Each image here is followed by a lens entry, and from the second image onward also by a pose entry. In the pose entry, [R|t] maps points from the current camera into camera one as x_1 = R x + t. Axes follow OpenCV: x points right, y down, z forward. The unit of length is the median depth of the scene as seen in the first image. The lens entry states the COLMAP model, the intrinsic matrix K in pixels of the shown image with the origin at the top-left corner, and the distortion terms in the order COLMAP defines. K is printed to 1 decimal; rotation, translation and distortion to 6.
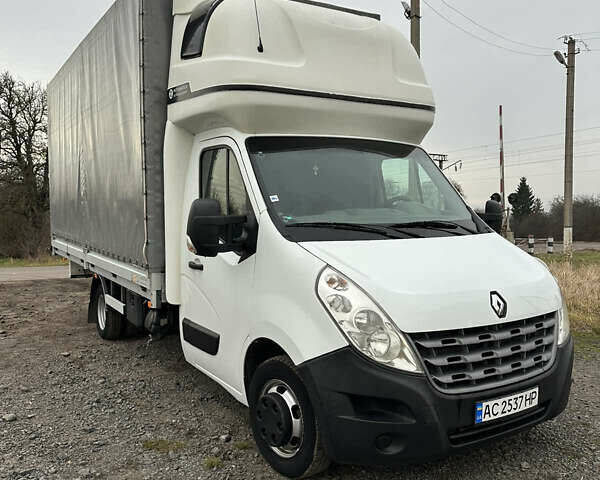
lens RADIAL K [[556.5, 0, 300.0], [0, 556.5, 240.0], [0, 0, 1]] dist [0.198769, -0.423309]
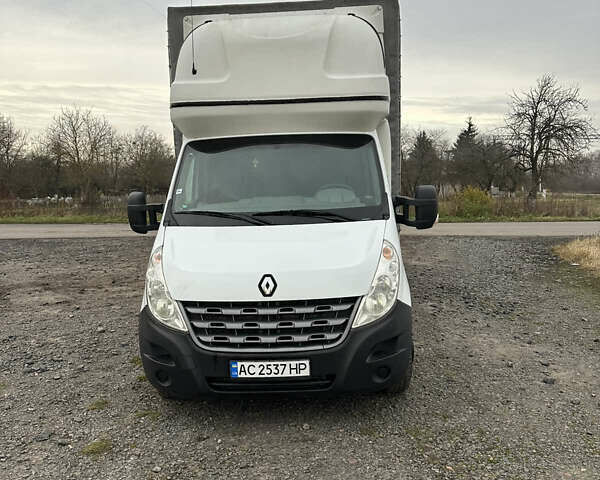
lens RADIAL K [[556.5, 0, 300.0], [0, 556.5, 240.0], [0, 0, 1]] dist [0.198769, -0.423309]
pose [[0.820928, 0.048699, -0.568952, 1.085761], [-0.004551, 0.996883, 0.078762, -0.076027], [0.571014, -0.062068, 0.818591, 0.083293]]
